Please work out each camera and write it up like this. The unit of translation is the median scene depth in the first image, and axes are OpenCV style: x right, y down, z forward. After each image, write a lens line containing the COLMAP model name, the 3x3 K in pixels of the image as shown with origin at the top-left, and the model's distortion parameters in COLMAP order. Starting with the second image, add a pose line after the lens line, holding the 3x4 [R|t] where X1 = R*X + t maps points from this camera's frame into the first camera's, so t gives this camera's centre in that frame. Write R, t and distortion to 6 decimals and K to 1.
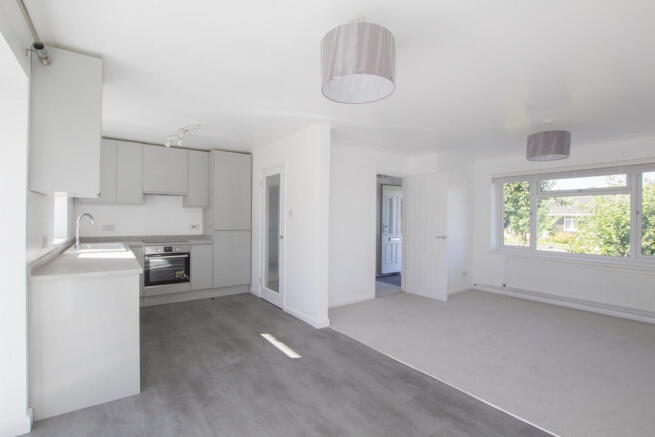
lens RADIAL K [[299.5, 0, 325.9], [0, 299.5, 220.4], [0, 0, 1]] dist [-0.033336, 0.000601]
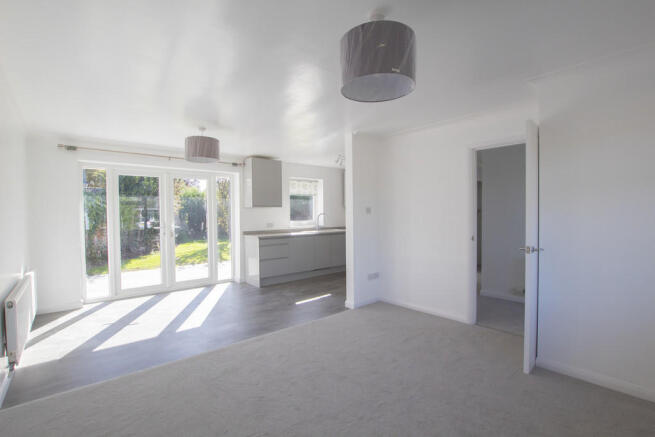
lens RADIAL K [[299.5, 0, 325.9], [0, 299.5, 220.4], [0, 0, 1]] dist [-0.033336, 0.000601]
pose [[0.092413, 0.011726, -0.995652, 1.339440], [0.004955, 0.999913, 0.012236, -0.000835], [0.995708, -0.006064, 0.092347, 0.932412]]
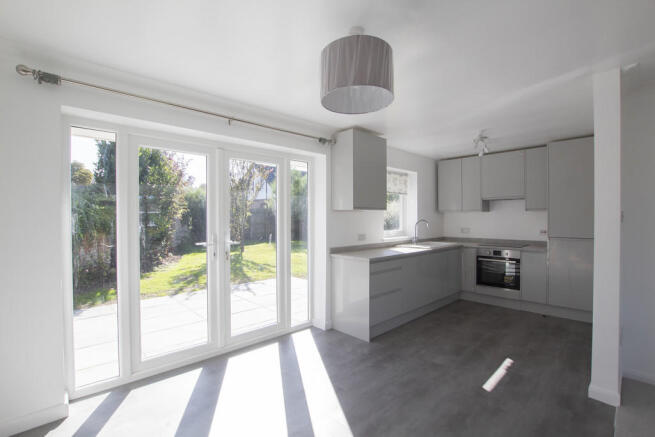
lens RADIAL K [[299.5, 0, 325.9], [0, 299.5, 220.4], [0, 0, 1]] dist [-0.033336, 0.000601]
pose [[0.131555, -0.000752, -0.991309, 0.590444], [-0.001177, 0.999999, -0.000915, -0.019484], [0.991308, 0.001287, 0.131554, 0.408245]]
